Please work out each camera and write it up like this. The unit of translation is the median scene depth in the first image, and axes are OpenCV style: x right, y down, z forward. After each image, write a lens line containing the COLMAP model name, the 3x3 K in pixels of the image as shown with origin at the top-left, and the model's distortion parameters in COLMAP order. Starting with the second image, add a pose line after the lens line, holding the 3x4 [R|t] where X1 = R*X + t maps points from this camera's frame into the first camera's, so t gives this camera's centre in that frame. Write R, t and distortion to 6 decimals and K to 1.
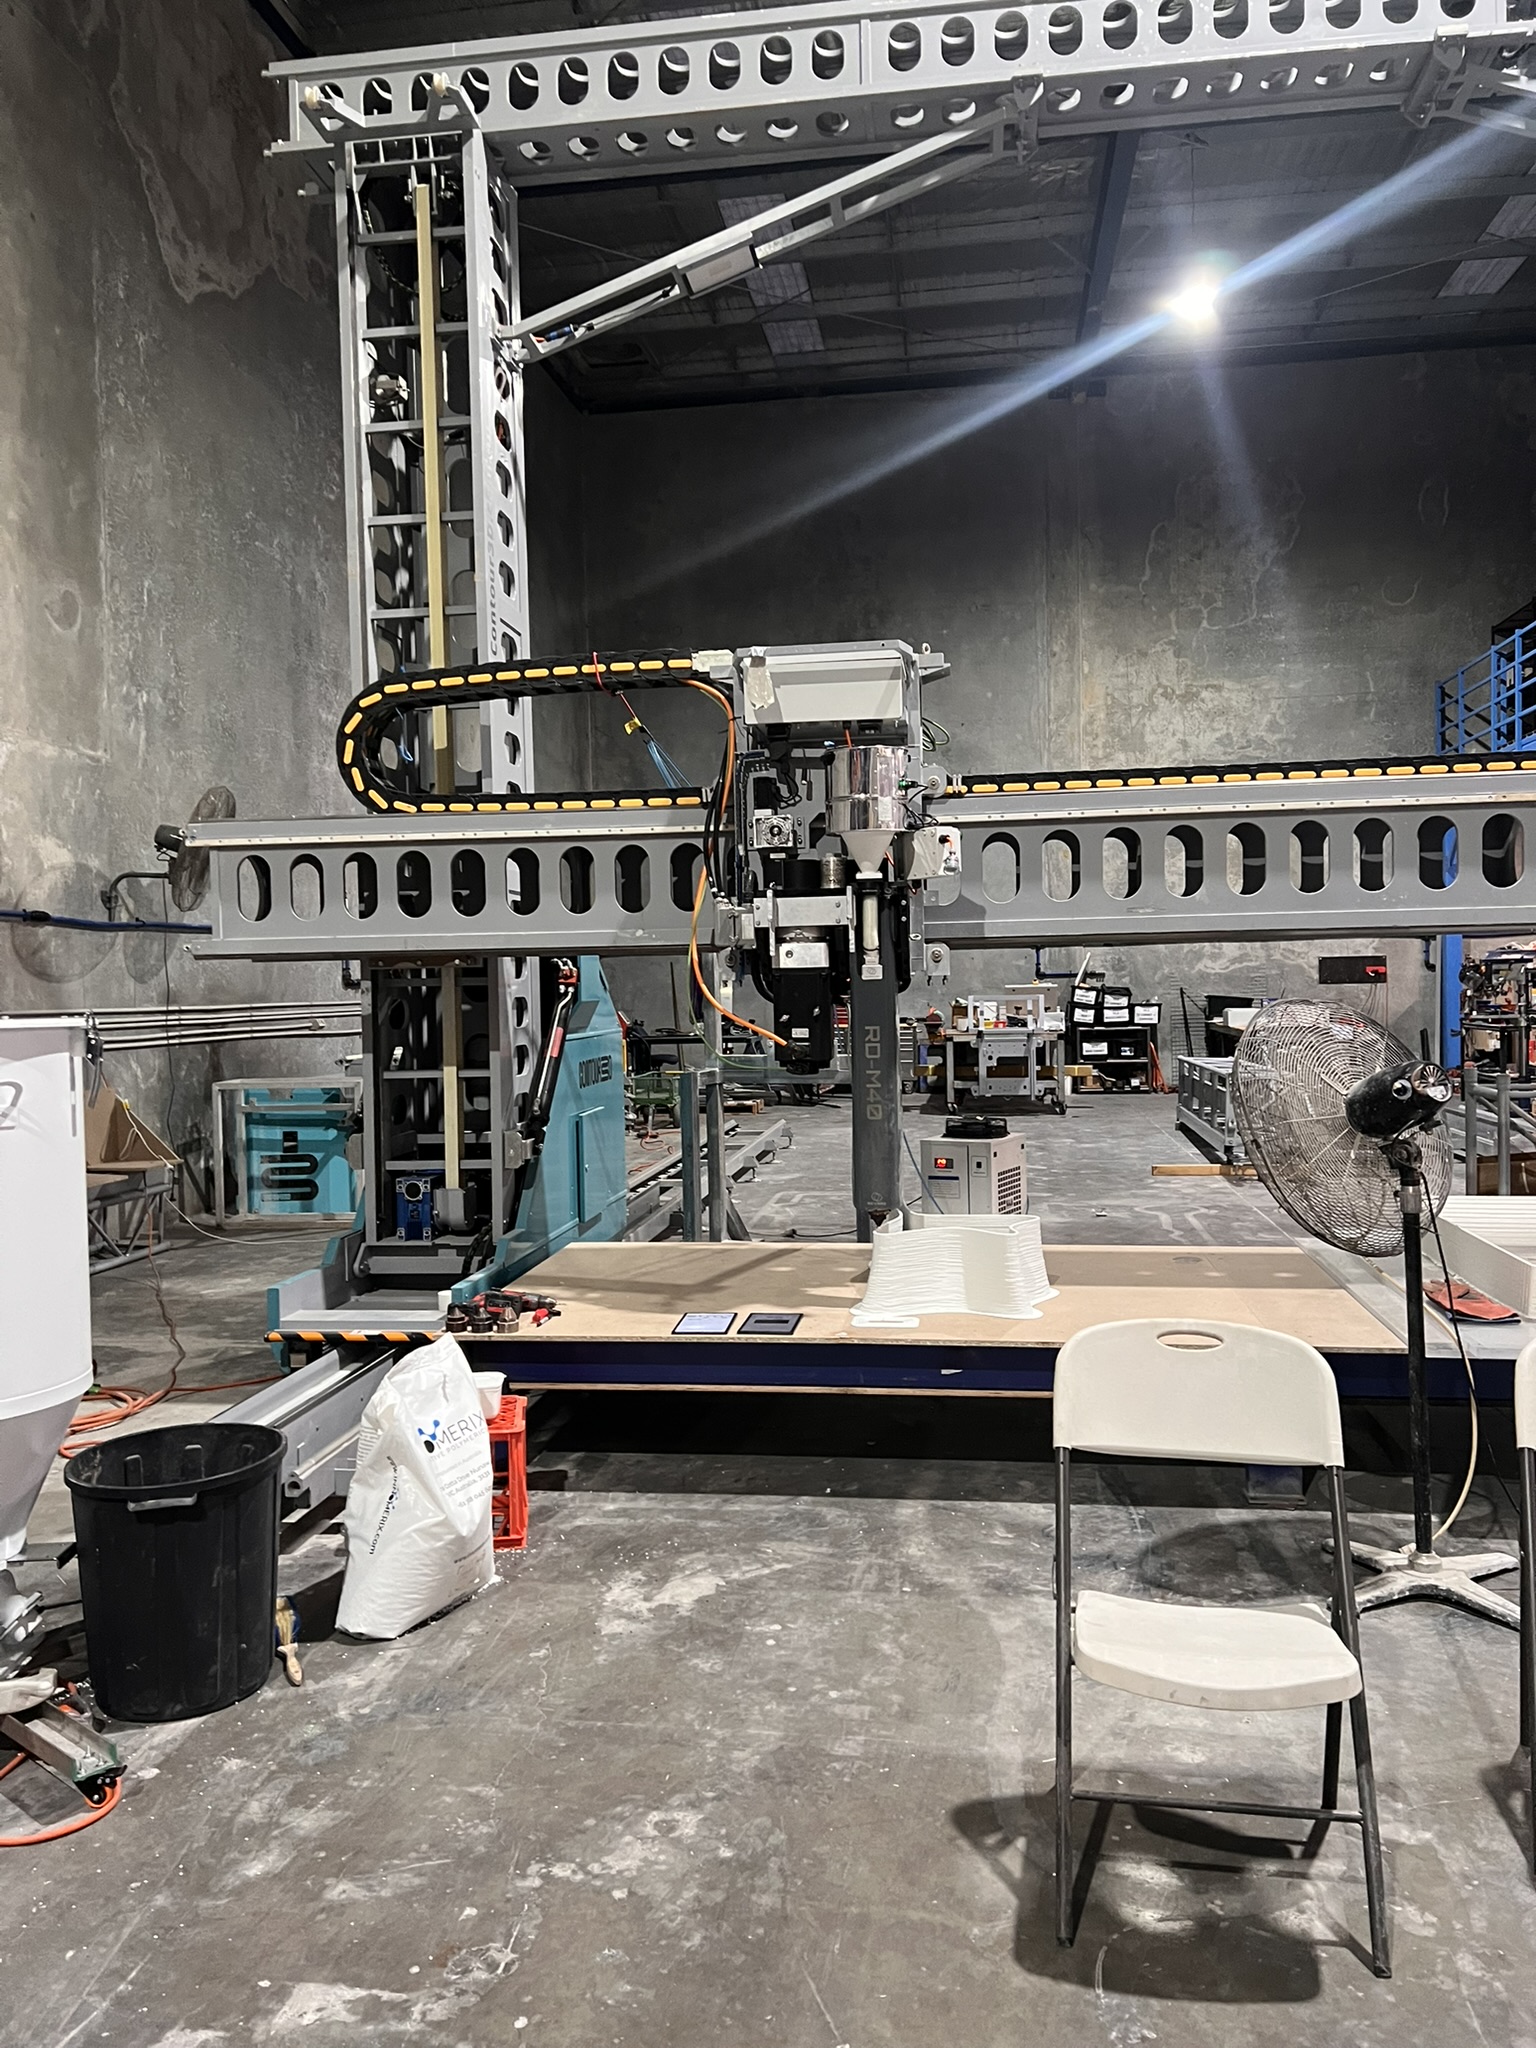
lens RADIAL K [[1525.4, 0, 769.4], [0, 1525.4, 1015.9], [0, 0, 1]] dist [0.056873, -0.058558]
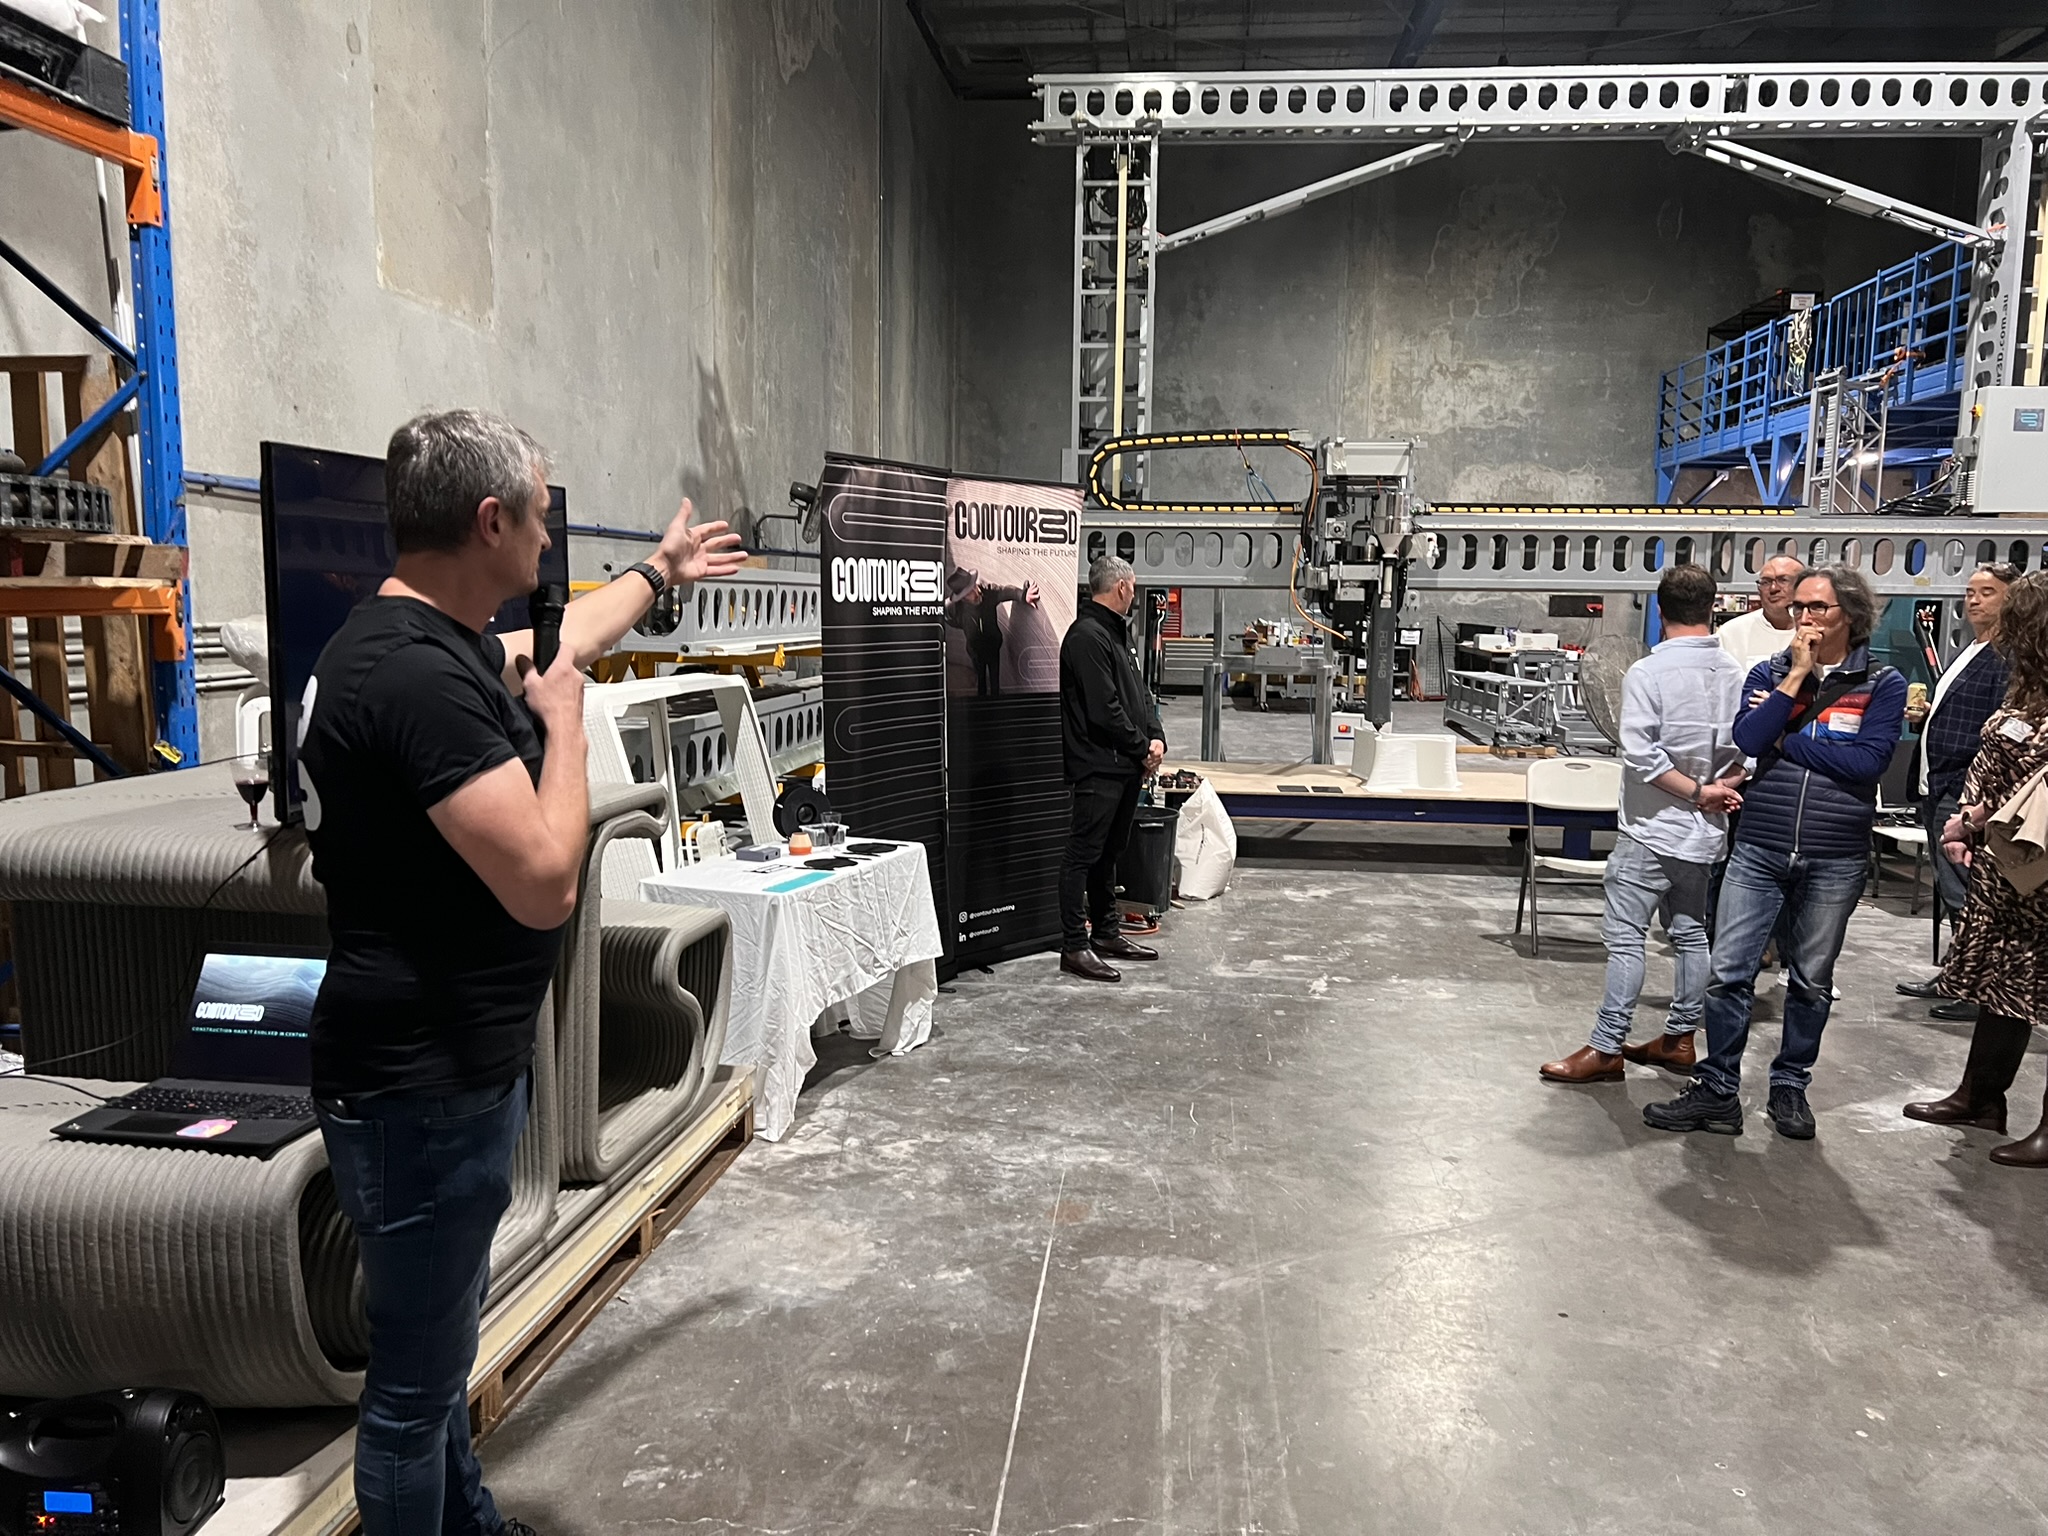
lens RADIAL K [[1525.4, 0, 1044.2], [0, 1525.4, 786.0], [0, 0, 1]] dist [0.056873, -0.058558]
pose [[0.998115, 0.026334, 0.055433, -0.113512], [-0.031885, 0.994297, 0.101769, 0.002407], [-0.052437, -0.103345, 0.993262, -0.221749]]
